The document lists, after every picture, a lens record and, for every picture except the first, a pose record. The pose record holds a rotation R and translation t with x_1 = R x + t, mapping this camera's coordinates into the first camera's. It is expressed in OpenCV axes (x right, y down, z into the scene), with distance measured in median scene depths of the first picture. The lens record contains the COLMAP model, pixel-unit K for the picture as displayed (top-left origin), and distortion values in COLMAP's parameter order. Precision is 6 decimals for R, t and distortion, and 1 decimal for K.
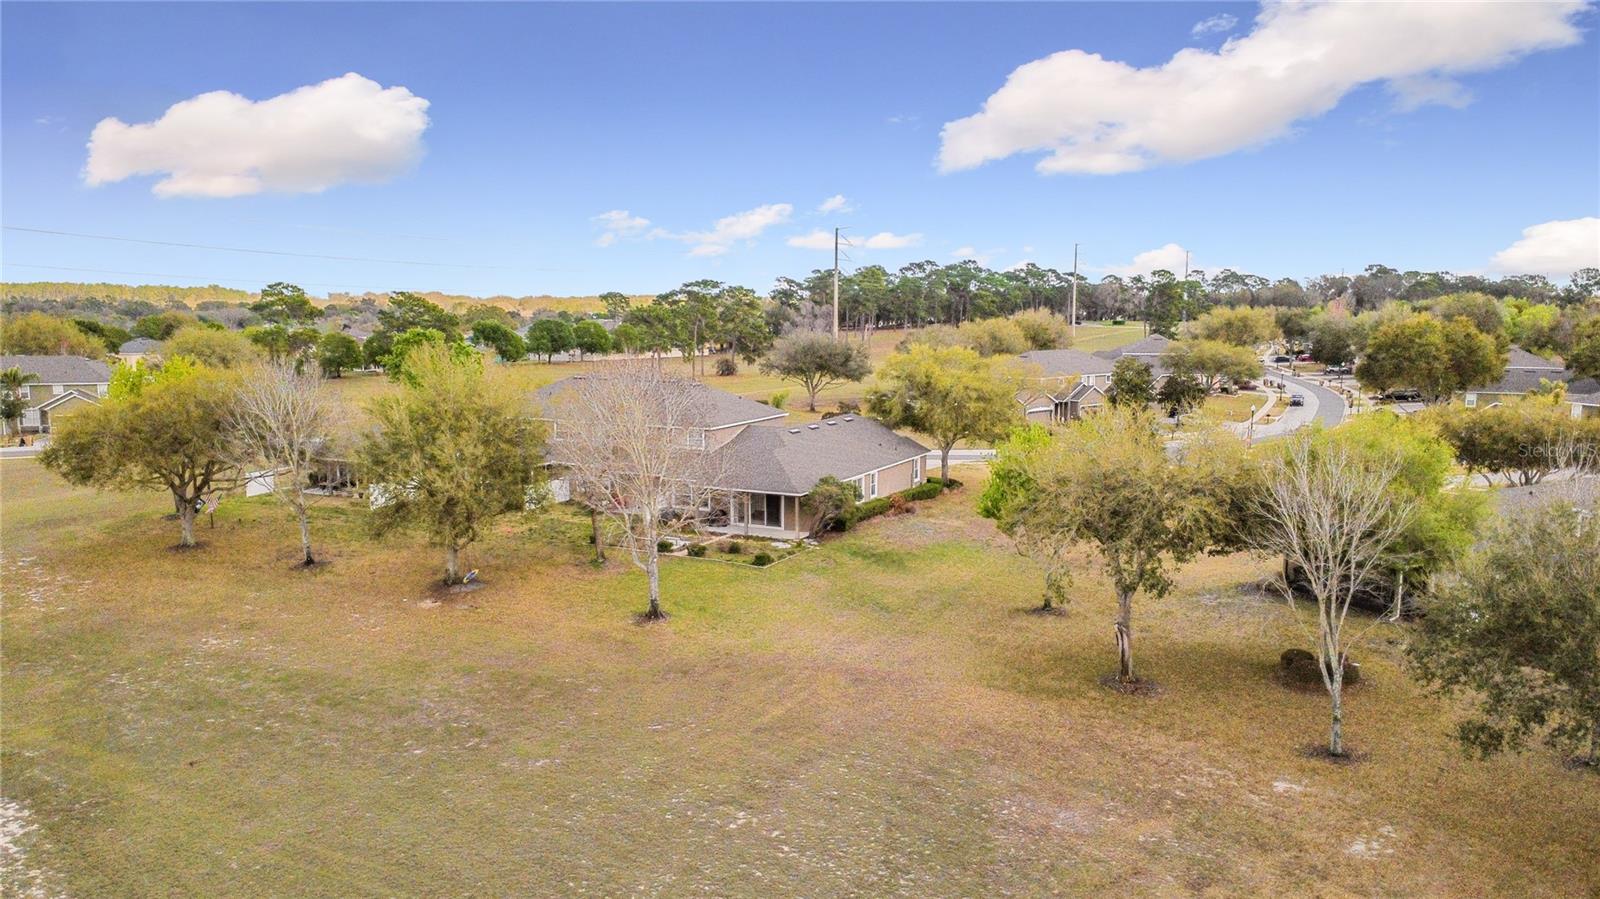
lens RADIAL K [[1203.3, 0, 800.0], [0, 1203.3, 449.5], [0, 0, 1]] dist [0.000787, -0.000627]
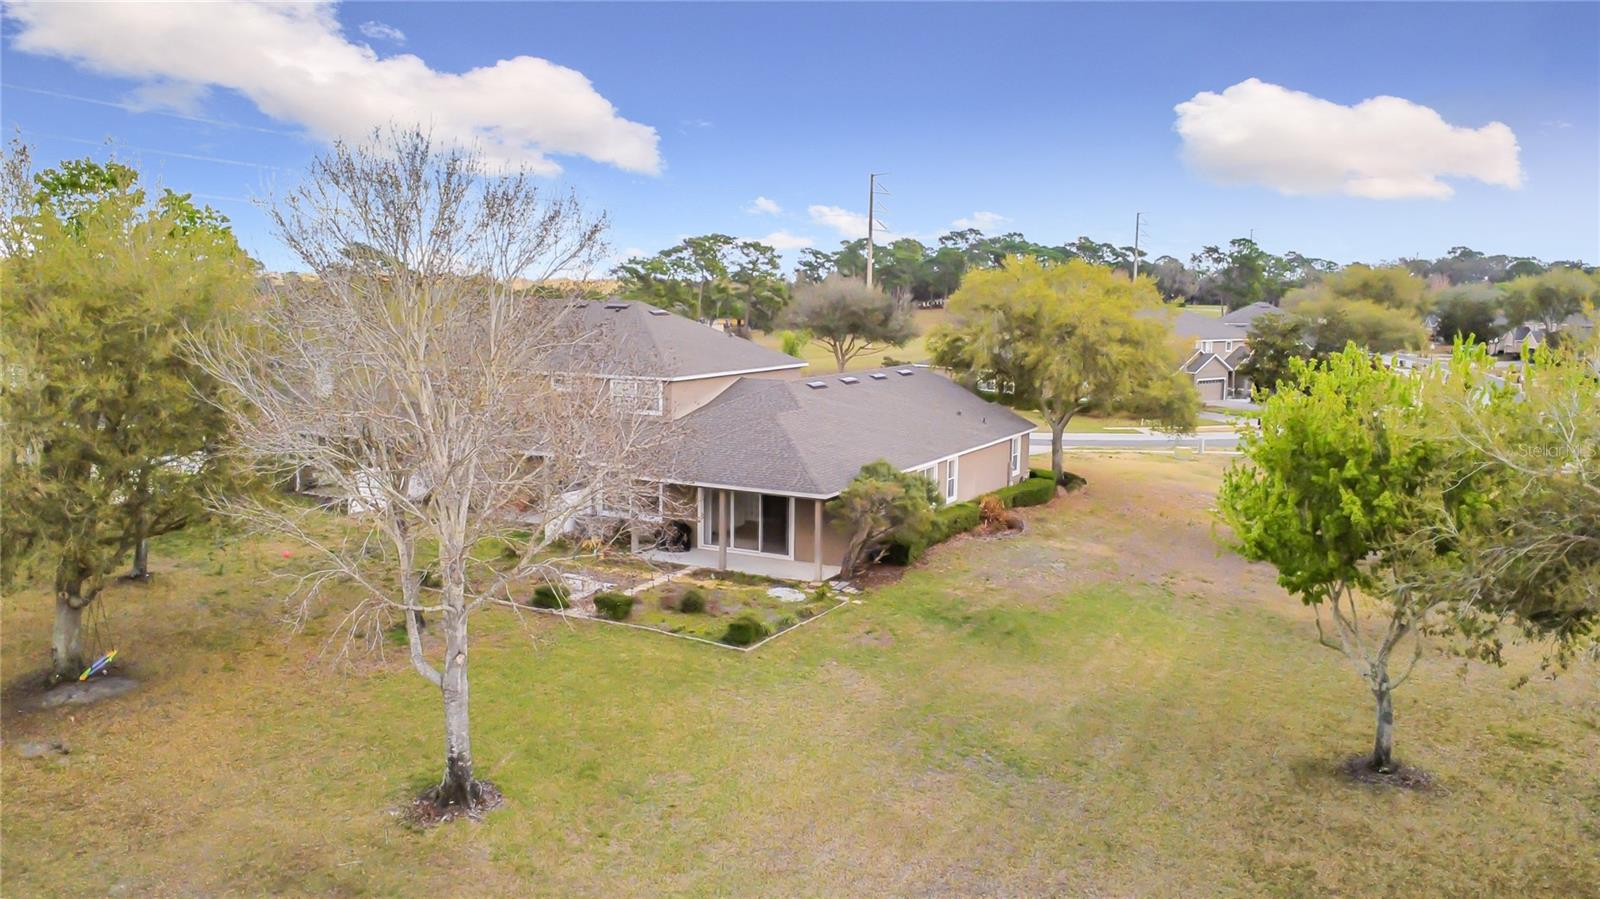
lens RADIAL K [[1203.3, 0, 800.0], [0, 1203.3, 449.5], [0, 0, 1]] dist [0.000787, -0.000627]
pose [[0.999675, 0.015775, -0.020007, -0.000482], [-0.015663, 0.999861, 0.005718, 0.013255], [0.020094, -0.005402, 0.999783, 0.442011]]
